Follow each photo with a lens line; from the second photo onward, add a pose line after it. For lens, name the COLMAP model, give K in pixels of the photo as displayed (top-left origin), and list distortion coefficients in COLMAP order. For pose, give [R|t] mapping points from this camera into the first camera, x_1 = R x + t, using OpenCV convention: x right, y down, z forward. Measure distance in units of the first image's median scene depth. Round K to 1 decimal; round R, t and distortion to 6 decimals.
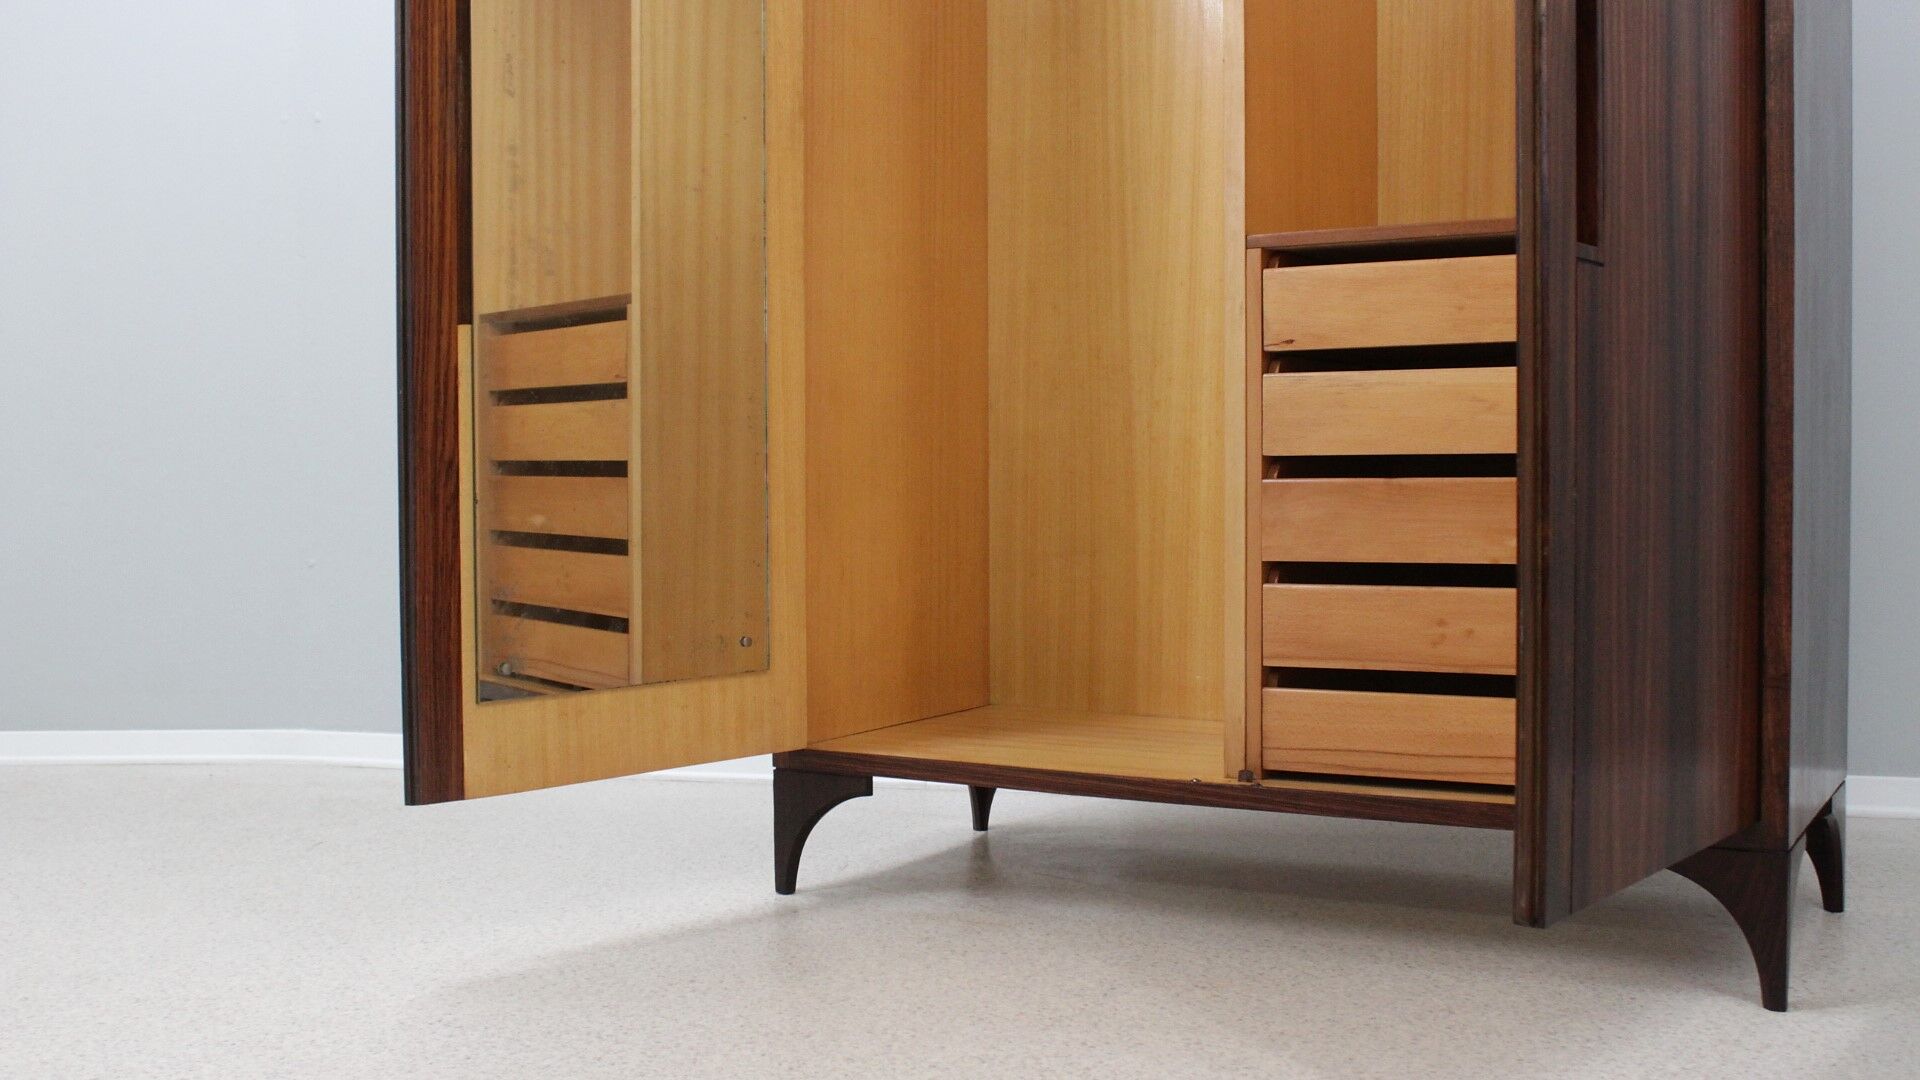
lens RADIAL K [[2077.8, 0, 960.0], [0, 2077.8, 540.0], [0, 0, 1]] dist [-0.124667, 0.190545]
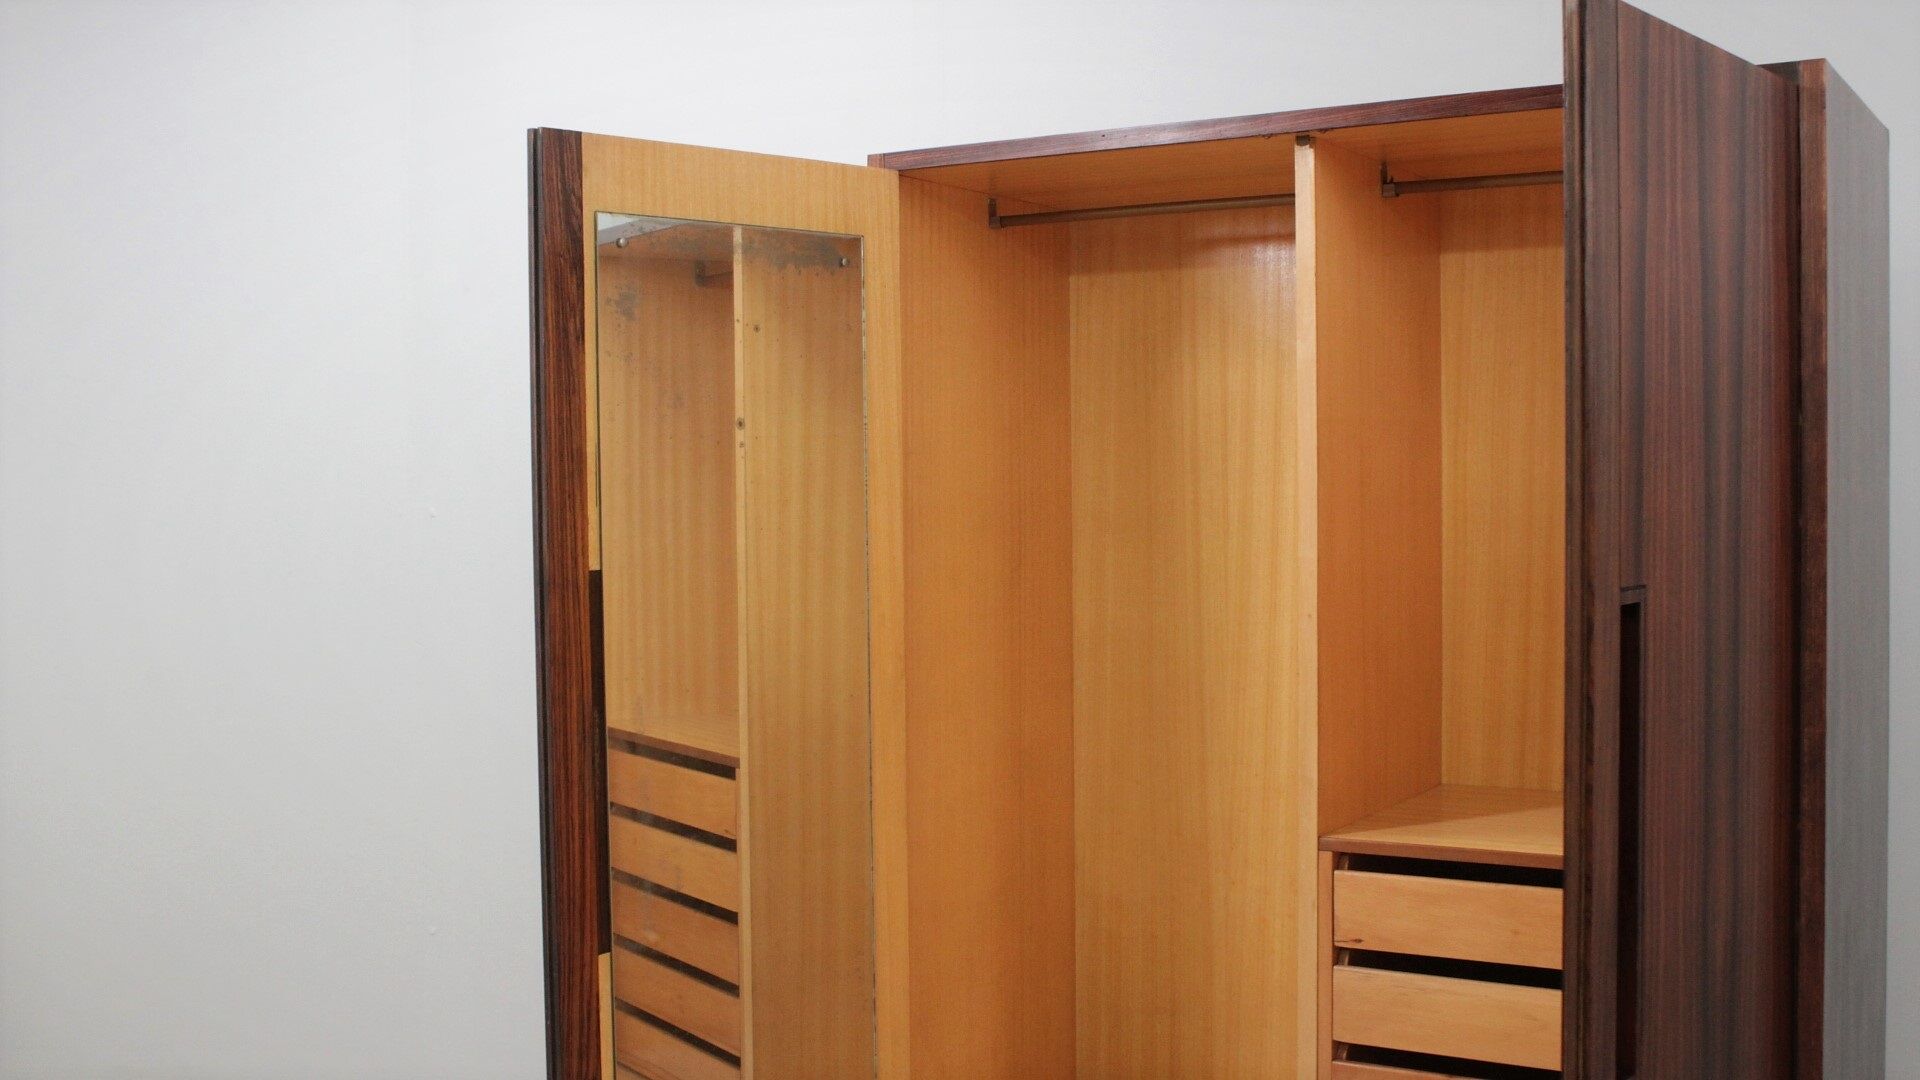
lens RADIAL K [[2077.8, 0, 960.0], [0, 2077.8, 540.0], [0, 0, 1]] dist [-0.124667, 0.190545]
pose [[0.999485, -0.005467, -0.031610, -0.013950], [0.005694, 0.999959, 0.007111, -0.310778], [0.031570, -0.007288, 0.999475, -0.084757]]
